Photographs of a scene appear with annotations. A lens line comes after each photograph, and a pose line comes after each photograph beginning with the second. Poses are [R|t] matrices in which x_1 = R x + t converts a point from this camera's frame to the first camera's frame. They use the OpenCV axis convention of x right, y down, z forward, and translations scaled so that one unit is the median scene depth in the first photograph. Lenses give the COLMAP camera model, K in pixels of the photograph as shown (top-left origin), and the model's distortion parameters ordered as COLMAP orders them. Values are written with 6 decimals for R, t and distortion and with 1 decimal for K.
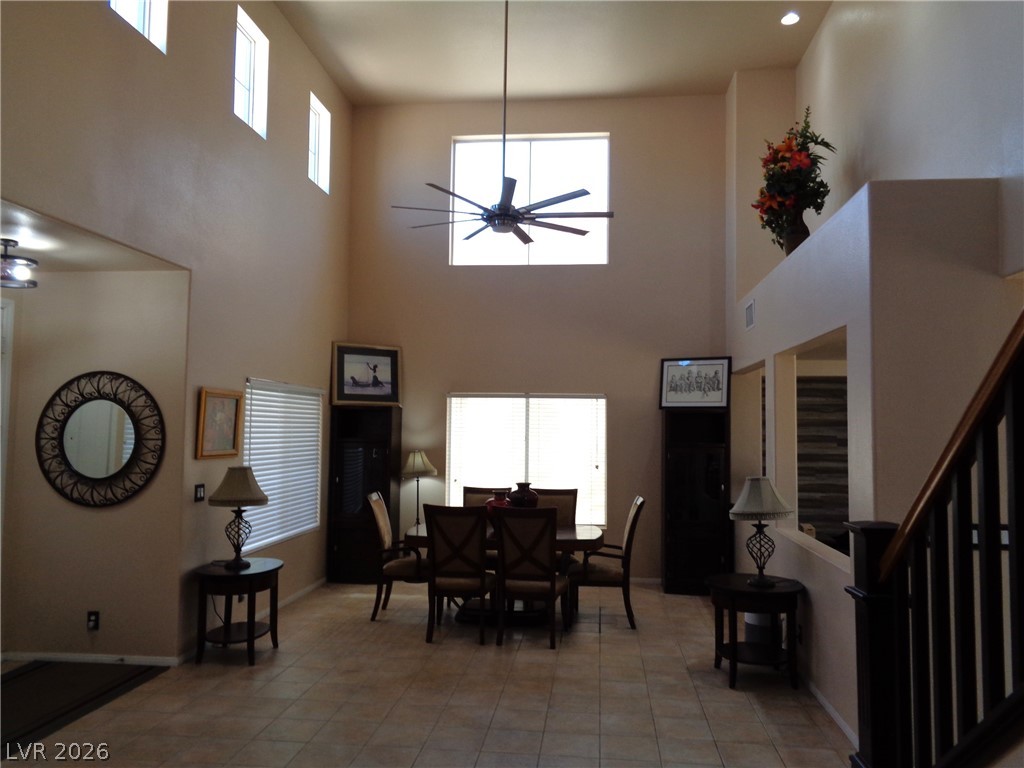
lens RADIAL K [[775.7, 0, 512.0], [0, 775.7, 384.0], [0, 0, 1]] dist [0.016413, -0.002815]
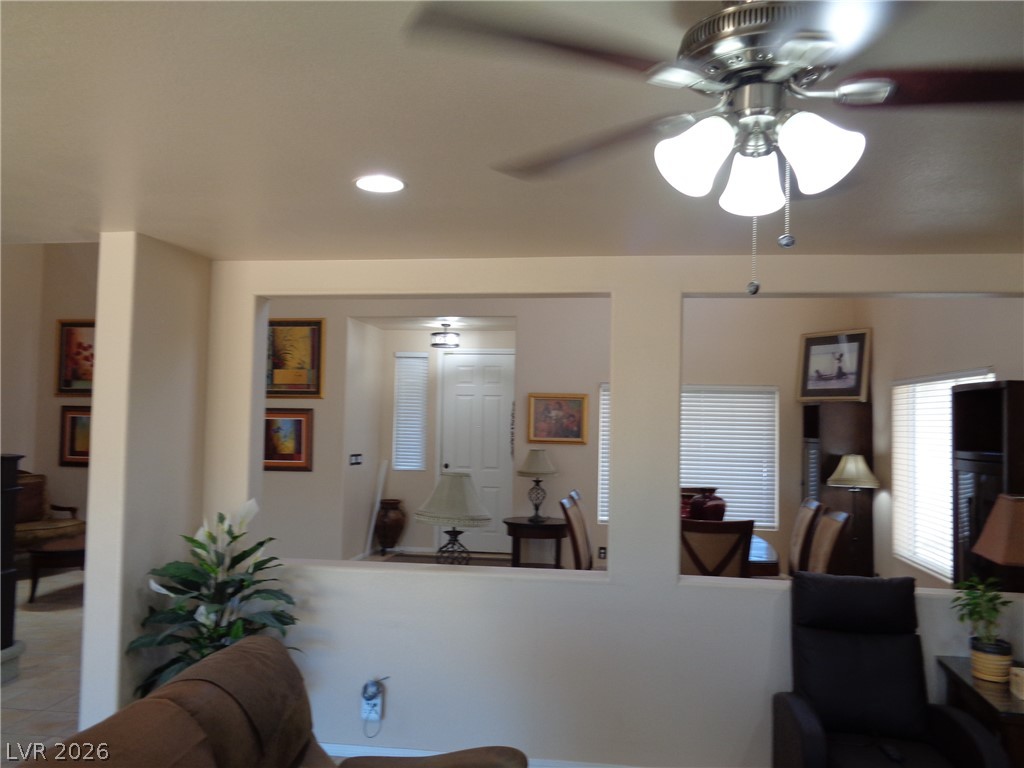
lens RADIAL K [[775.7, 0, 512.0], [0, 775.7, 384.0], [0, 0, 1]] dist [0.016413, -0.002815]
pose [[-0.018441, -0.060412, -0.998003, 1.003915], [0.037872, 0.997414, -0.061076, 0.069483], [0.999112, -0.038923, -0.016105, 0.940745]]
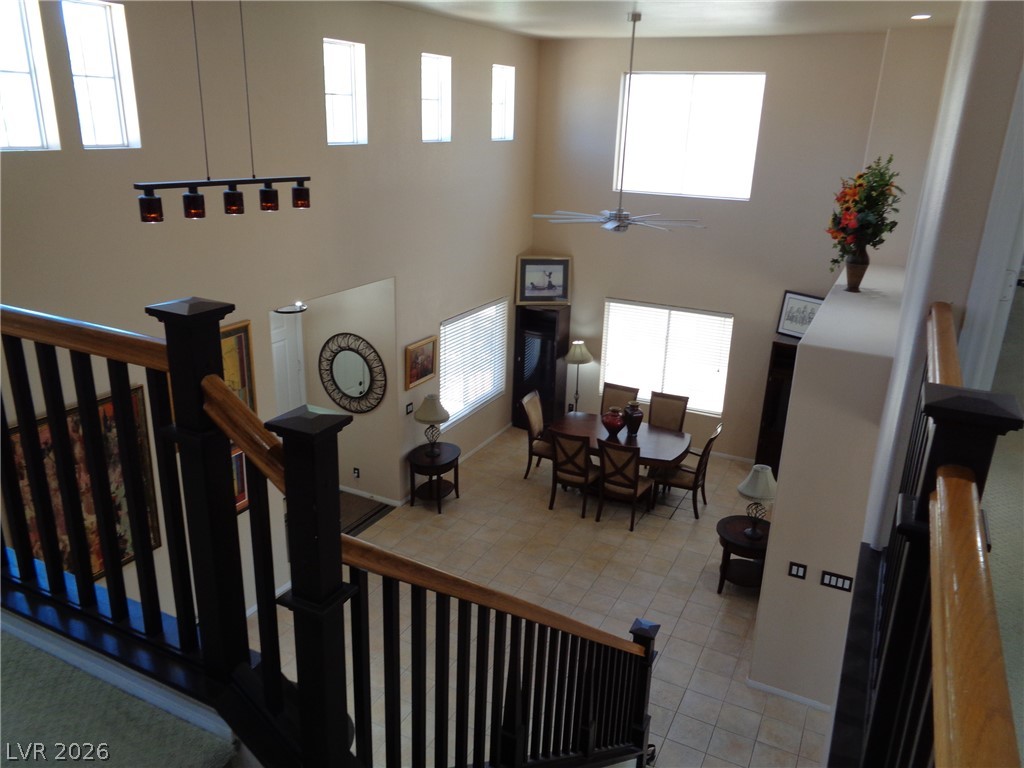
lens RADIAL K [[775.7, 0, 512.0], [0, 775.7, 384.0], [0, 0, 1]] dist [0.016413, -0.002815]
pose [[0.937419, 0.129315, -0.323299, 0.291354], [0.000508, 0.927972, 0.372649, -0.478367], [0.348202, -0.349493, 0.869833, -0.282679]]
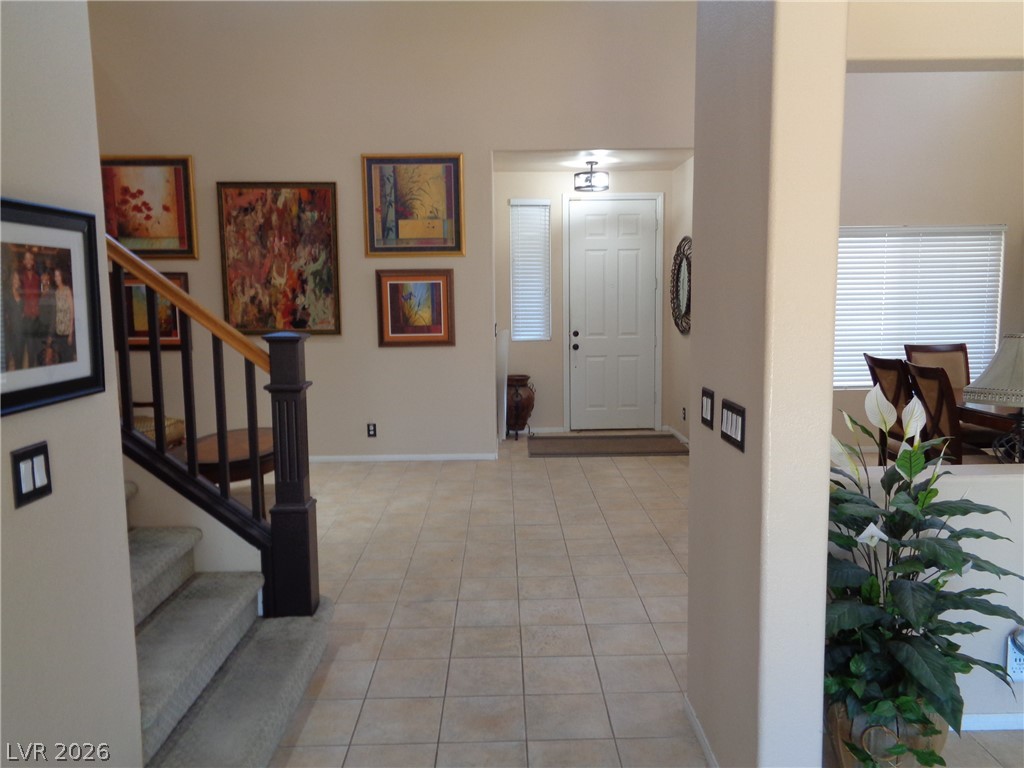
lens RADIAL K [[785.4, 0, 514.2], [0, 785.4, 372.8], [0, 0, 1]] dist [0.064129, -0.000843]
pose [[0.121659, 0.091624, -0.988334, 0.763741], [0.068513, 0.992580, 0.100451, 0.056020], [0.990205, -0.079935, 0.114479, 0.490977]]
